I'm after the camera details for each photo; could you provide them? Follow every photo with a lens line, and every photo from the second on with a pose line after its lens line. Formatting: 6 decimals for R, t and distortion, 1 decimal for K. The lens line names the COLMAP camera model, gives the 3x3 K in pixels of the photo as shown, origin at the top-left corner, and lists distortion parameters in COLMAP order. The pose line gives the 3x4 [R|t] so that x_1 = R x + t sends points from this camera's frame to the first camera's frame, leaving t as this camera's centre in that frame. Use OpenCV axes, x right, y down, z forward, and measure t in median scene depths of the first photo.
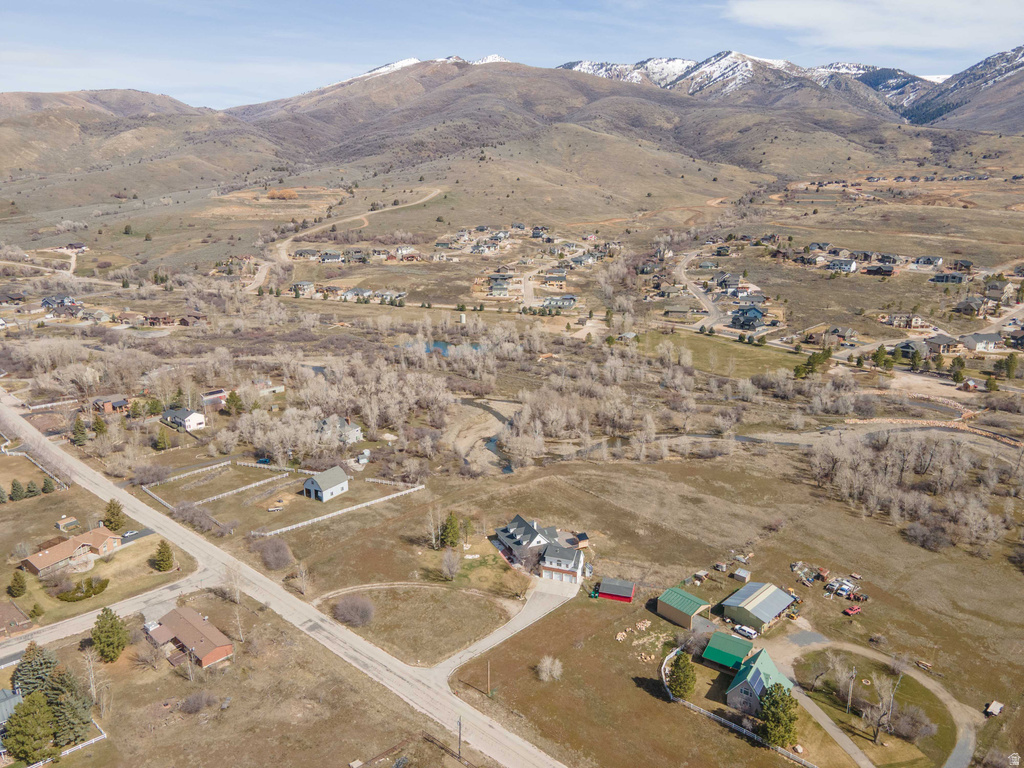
lens RADIAL K [[746.1, 0, 502.4], [0, 746.1, 379.5], [0, 0, 1]] dist [0.026303, 0.044452]
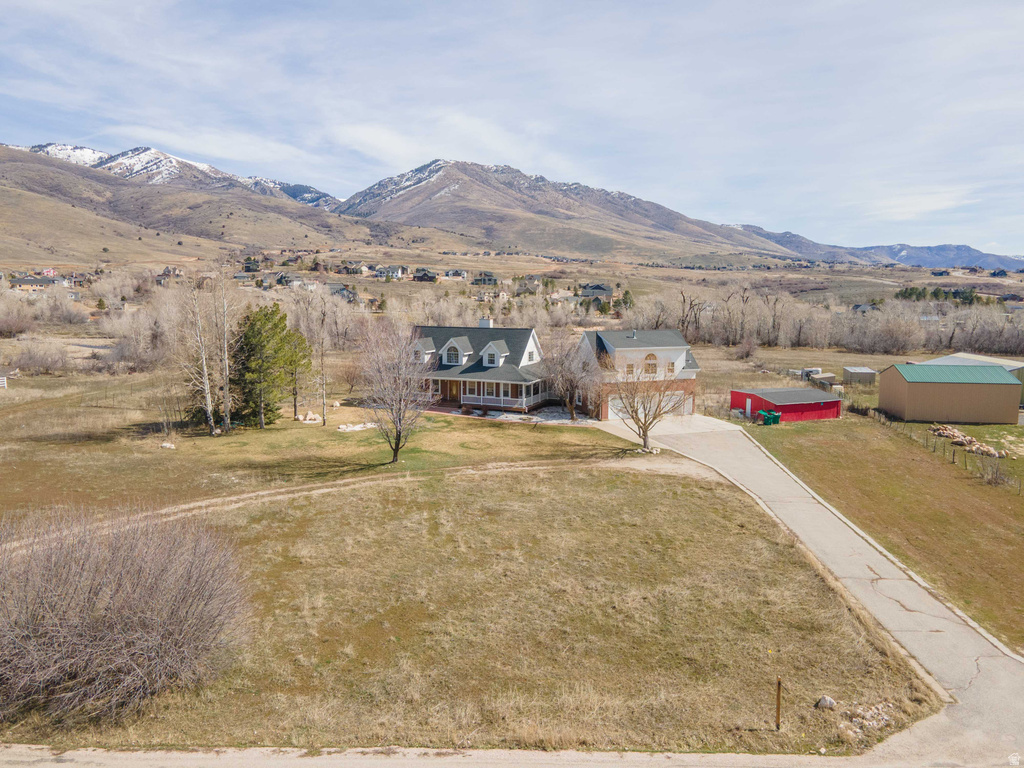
lens RADIAL K [[746.1, 0, 502.4], [0, 746.1, 379.5], [0, 0, 1]] dist [0.026303, 0.044452]
pose [[0.755494, -0.074250, 0.650934, -0.023479], [0.166099, 0.982804, -0.080675, 0.030690], [-0.633750, 0.169069, 0.754835, 0.088892]]
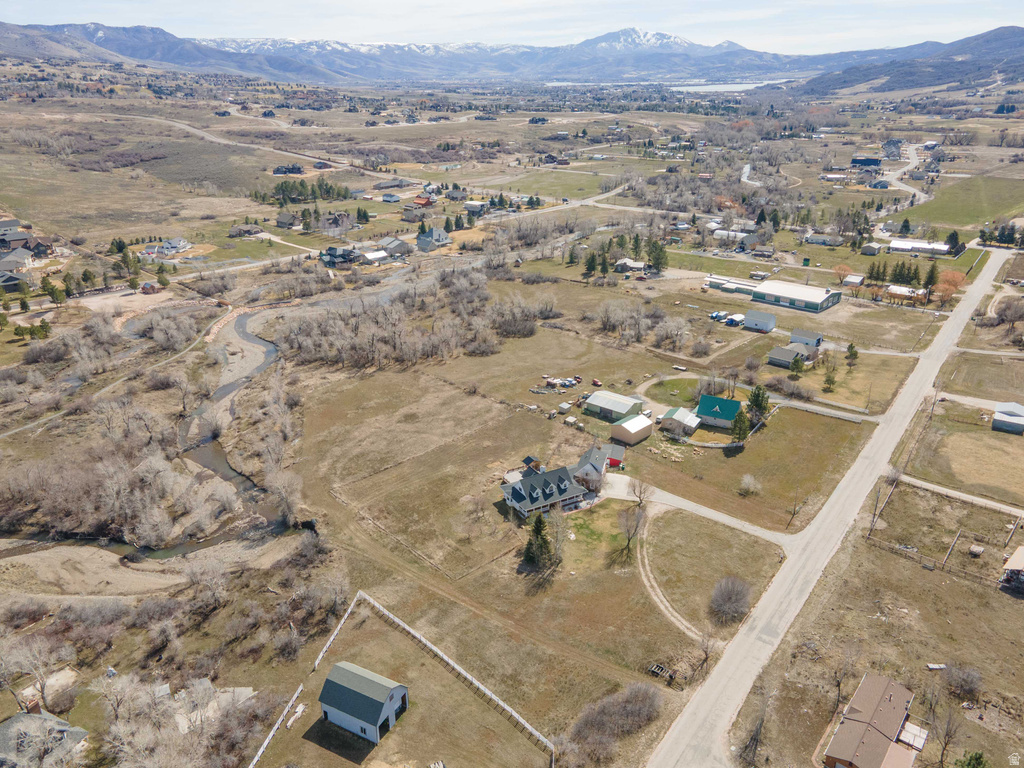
lens RADIAL K [[767.6, 0, 505.8], [0, 767.6, 382.8], [0, 0, 1]] dist [0.043479, 0.001613]
pose [[-0.078955, -0.373580, 0.924232, -0.093554], [0.269948, 0.884474, 0.380571, -0.031776], [-0.959632, 0.279542, 0.031014, 0.121045]]
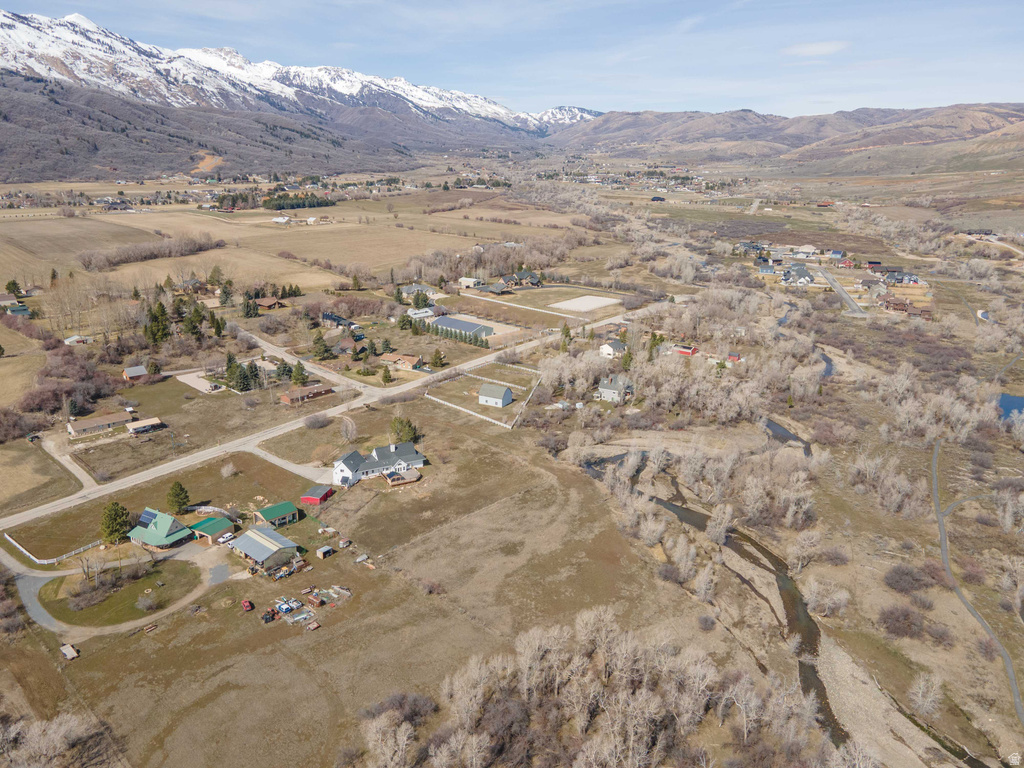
lens RADIAL K [[740.8, 0, 505.8], [0, 740.8, 381.5], [0, 0, 1]] dist [0.044178, 0.012693]
pose [[0.066943, 0.292884, -0.953802, 0.142457], [-0.271019, 0.925342, 0.265123, -0.032985], [0.960243, 0.240751, 0.141322, 0.120545]]
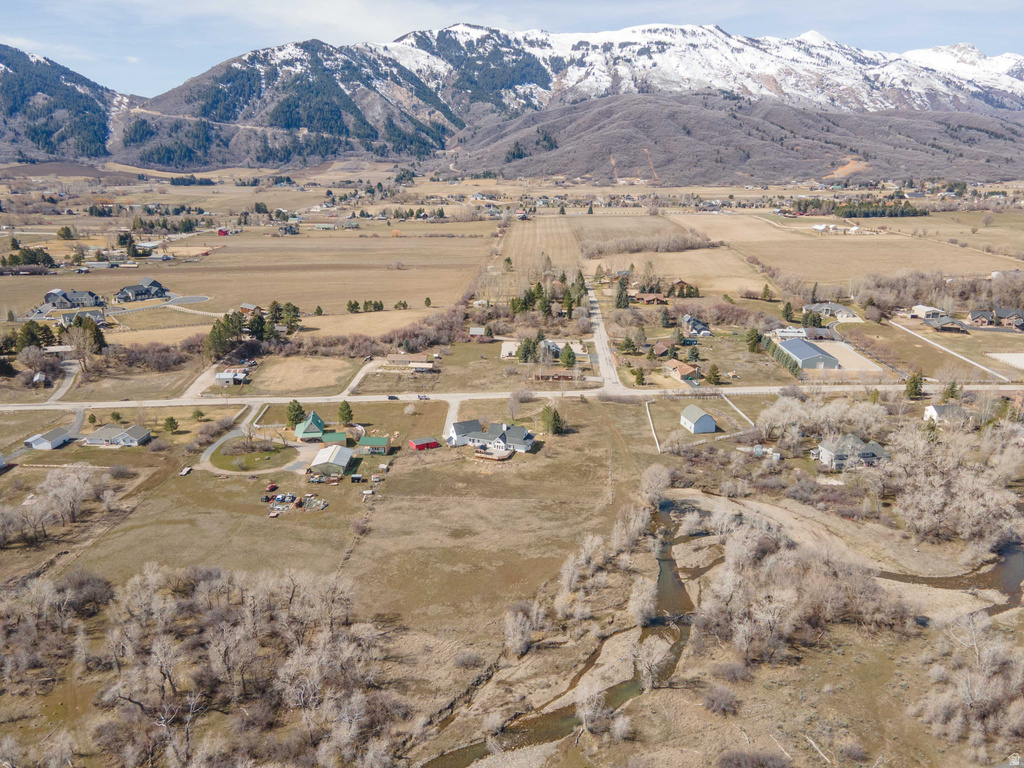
lens RADIAL K [[748.0, 0, 502.3], [0, 748.0, 378.0], [0, 0, 1]] dist [0.017571, 0.047445]
pose [[-0.708112, 0.197488, -0.677921, 0.110811], [-0.192422, 0.869782, 0.454372, -0.056816], [0.679376, 0.452193, -0.577901, 0.209345]]
